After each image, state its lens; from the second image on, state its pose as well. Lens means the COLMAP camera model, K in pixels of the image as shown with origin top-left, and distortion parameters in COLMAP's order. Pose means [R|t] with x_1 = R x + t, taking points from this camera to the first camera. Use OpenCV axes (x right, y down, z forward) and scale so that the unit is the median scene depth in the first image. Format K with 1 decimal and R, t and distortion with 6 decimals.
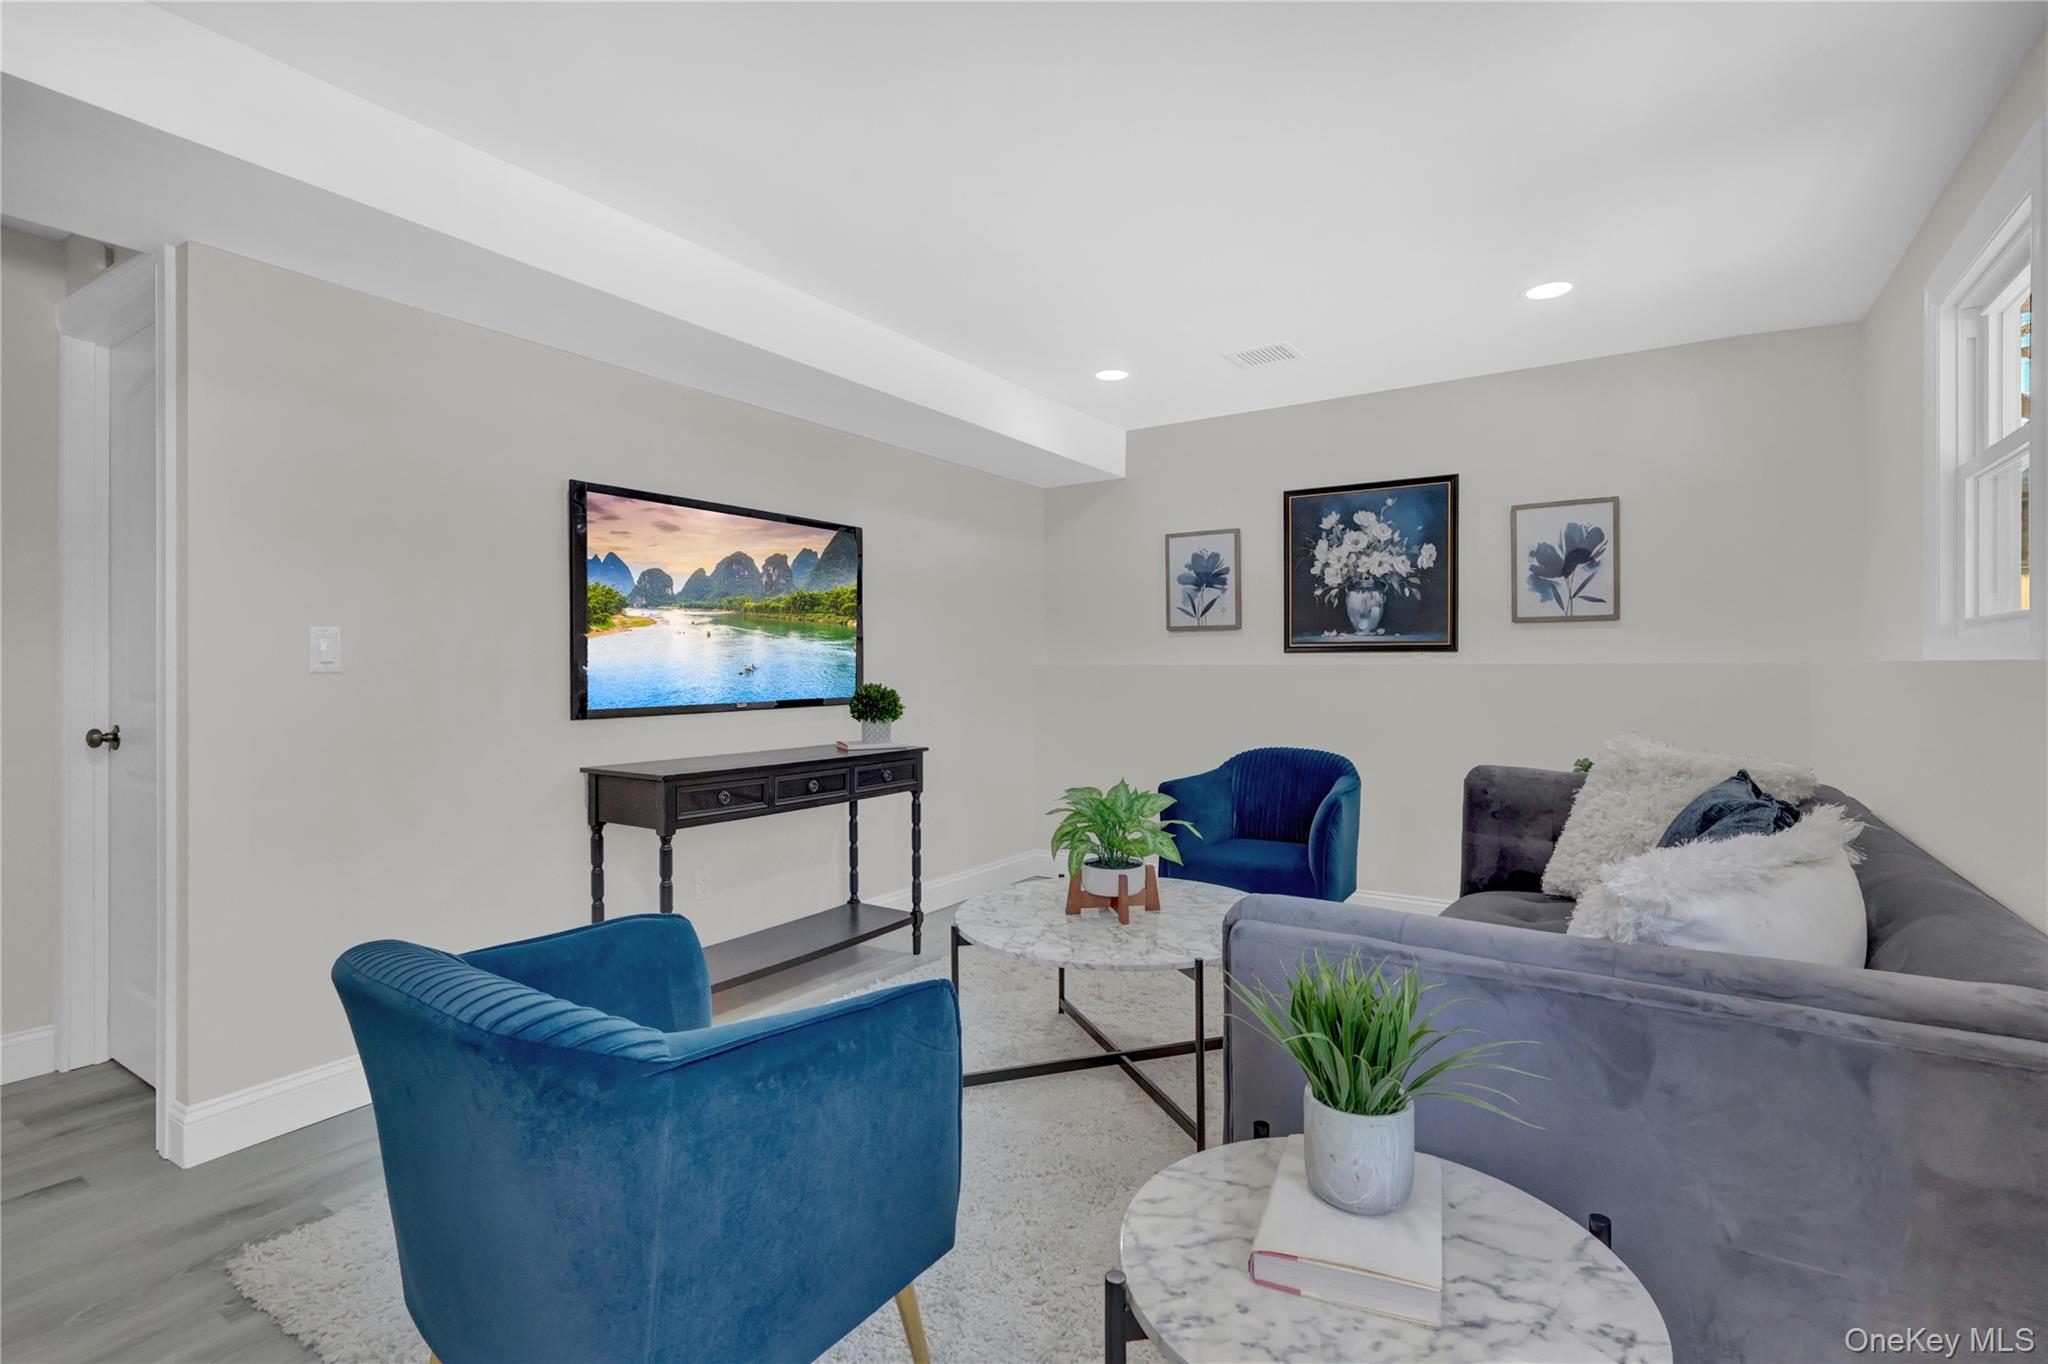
lens RADIAL K [[955.6, 0, 1035.8], [0, 955.6, 662.2], [0, 0, 1]] dist [0.004695, -0.000872]
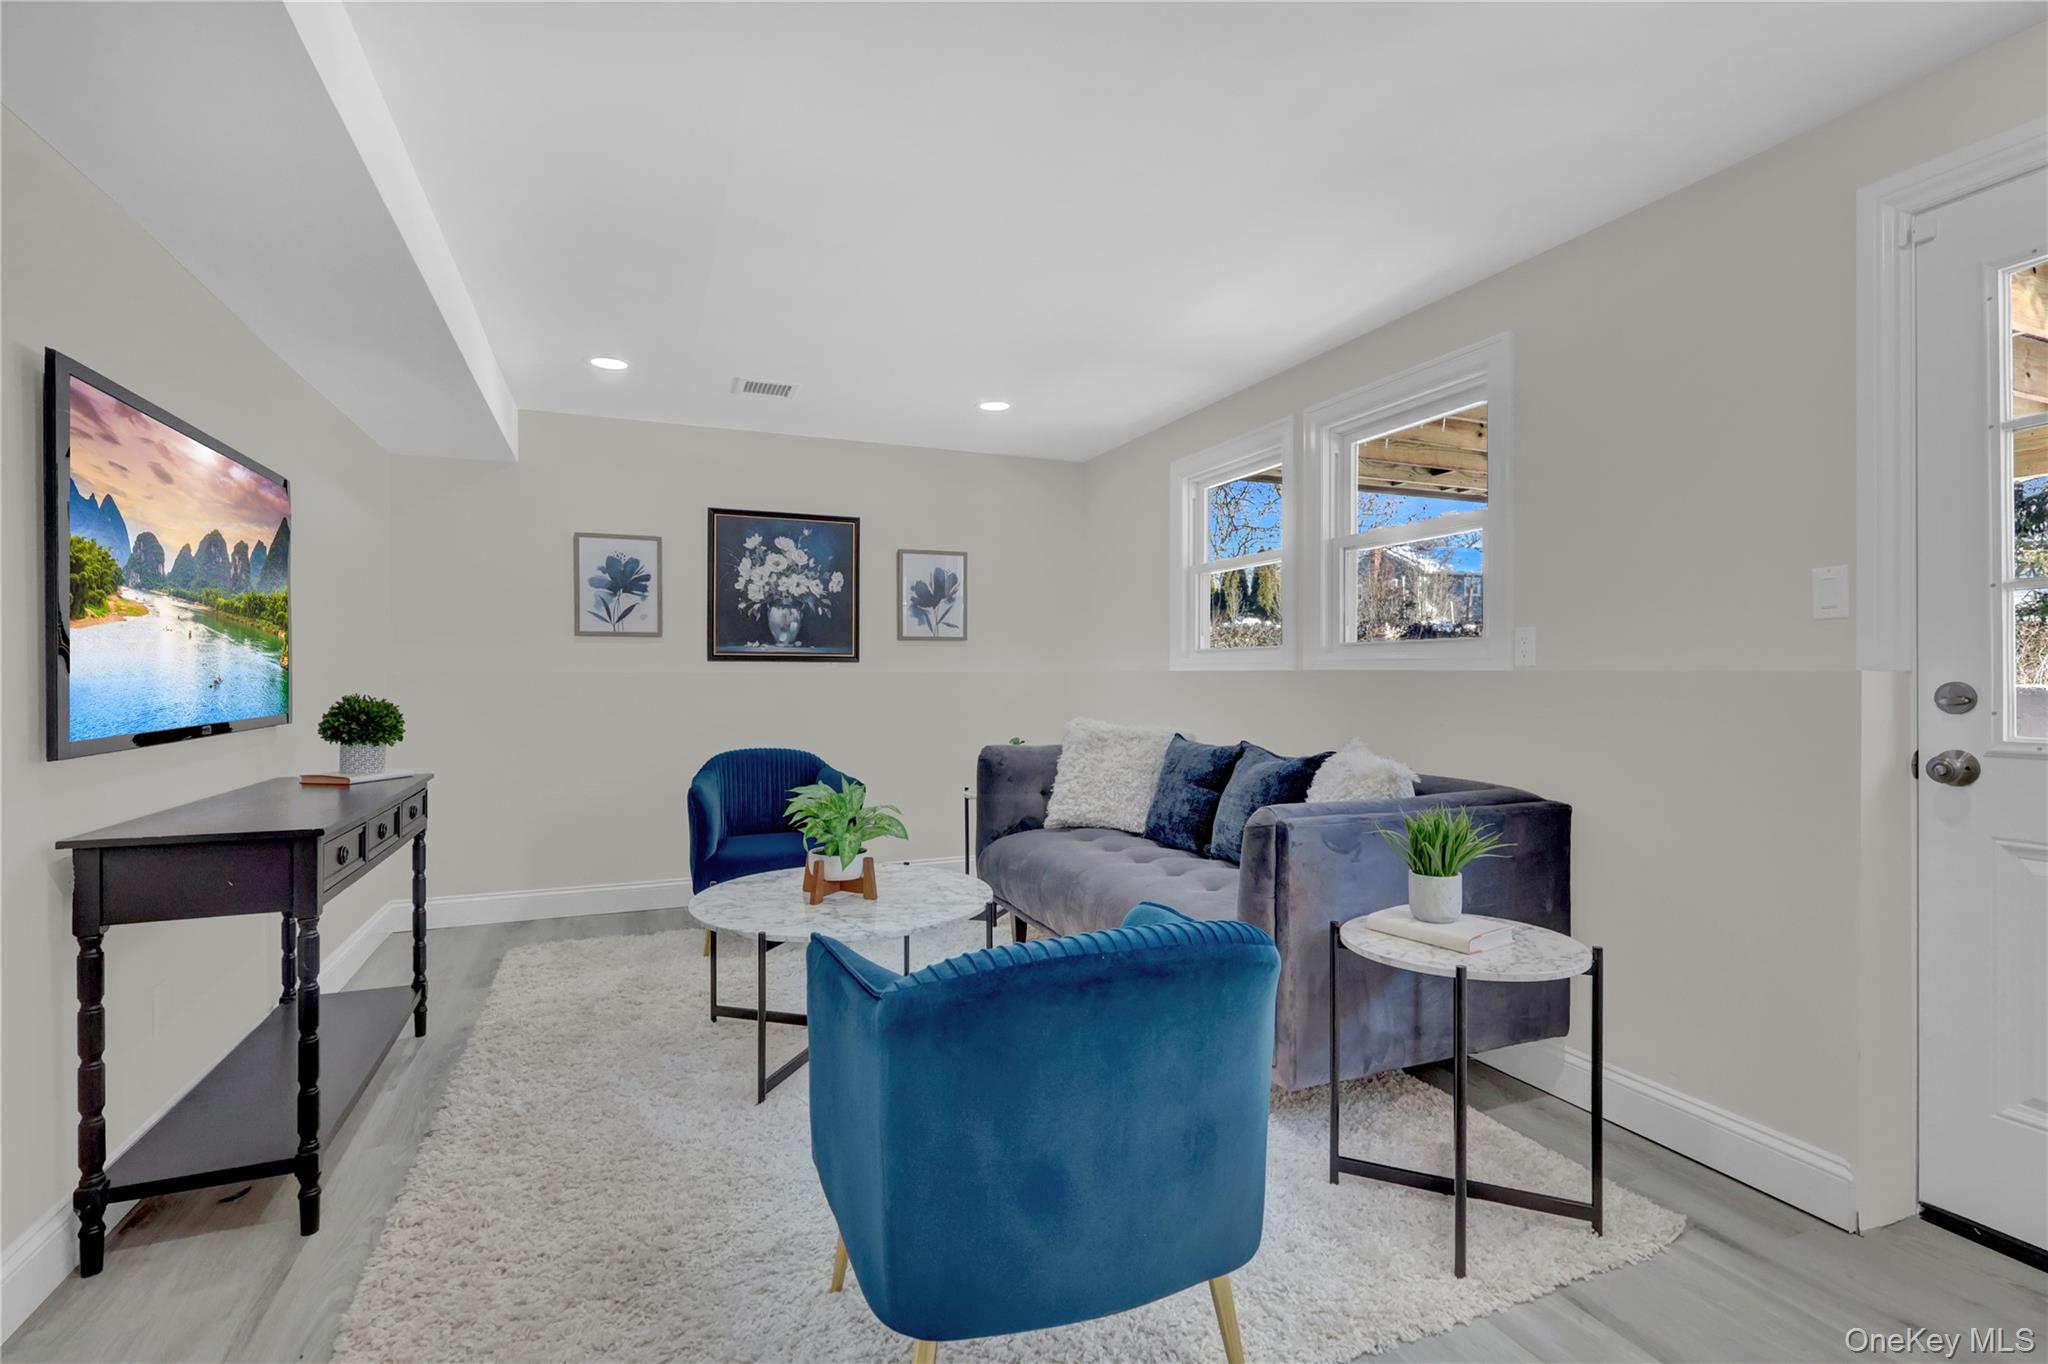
lens RADIAL K [[955.6, 0, 1036.5], [0, 955.6, 690.8], [0, 0, 1]] dist [0.004695, -0.000872]
pose [[0.574633, -0.015239, 0.818270, -0.419335], [-0.006807, 0.999703, 0.023397, -0.004224], [-0.818383, -0.019014, 0.574358, 0.100379]]
